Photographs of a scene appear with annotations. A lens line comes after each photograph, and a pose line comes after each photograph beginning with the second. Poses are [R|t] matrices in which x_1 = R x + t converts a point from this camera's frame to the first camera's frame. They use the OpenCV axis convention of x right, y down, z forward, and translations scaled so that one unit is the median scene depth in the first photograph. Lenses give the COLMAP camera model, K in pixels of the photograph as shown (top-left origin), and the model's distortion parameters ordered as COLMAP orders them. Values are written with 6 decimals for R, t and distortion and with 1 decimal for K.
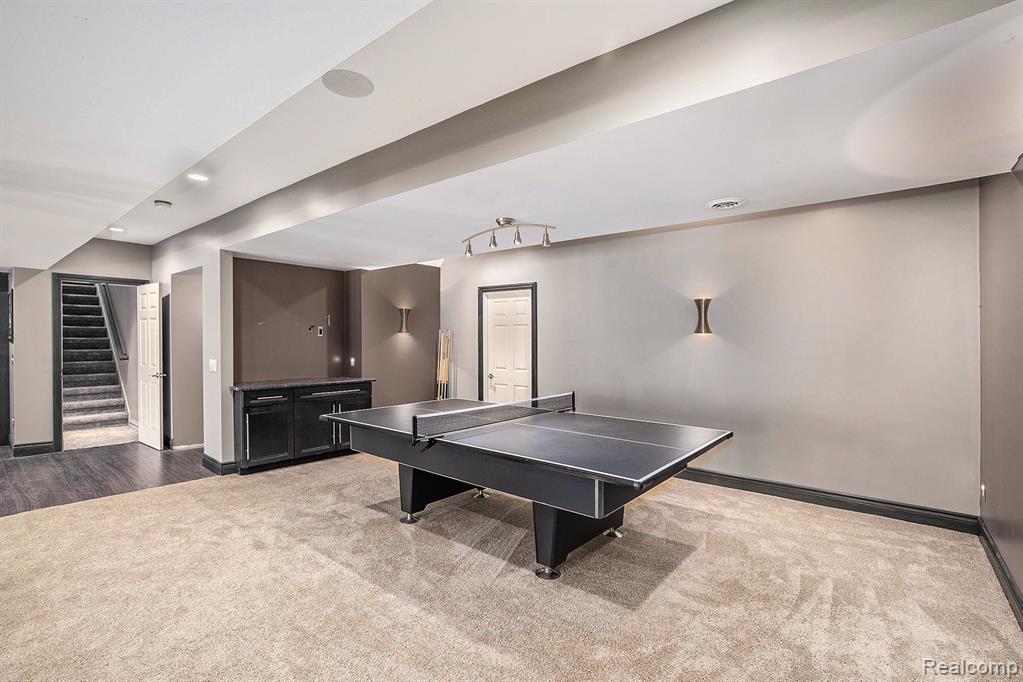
lens RADIAL K [[475.4, 0, 511.5], [0, 475.4, 341.0], [0, 0, 1]] dist [-0.001748, -0.000235]
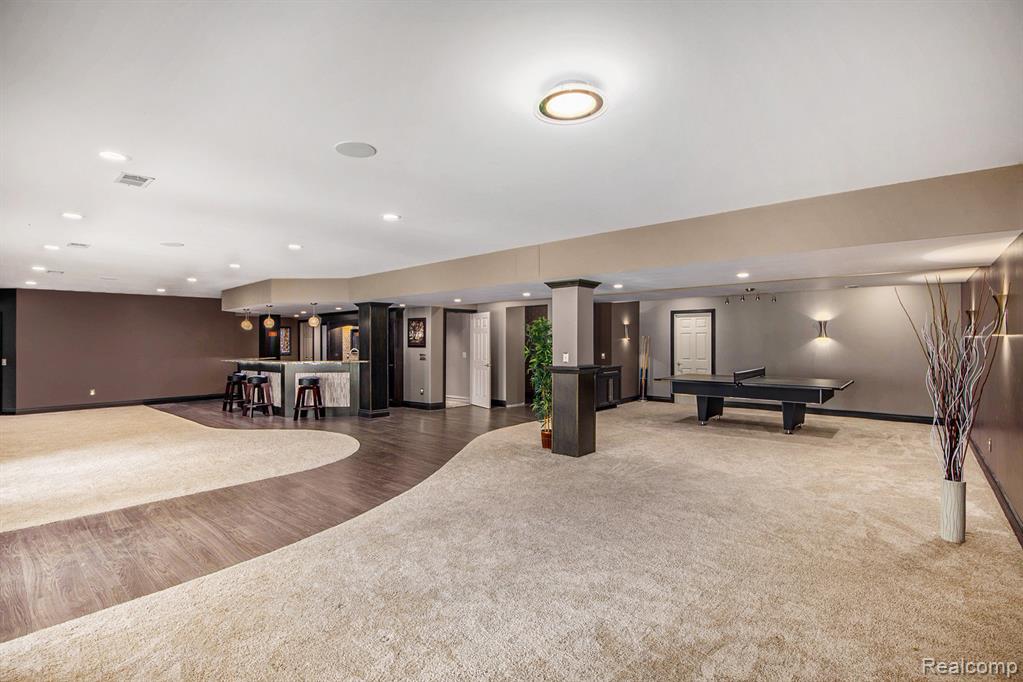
lens RADIAL K [[475.4, 0, 511.5], [0, 475.4, 341.0], [0, 0, 1]] dist [-0.001748, -0.000235]
pose [[0.999411, -0.015149, -0.030792, -0.831379], [0.015172, 0.999885, 0.000529, -0.021356], [0.030780, -0.000996, 0.999526, -1.004868]]
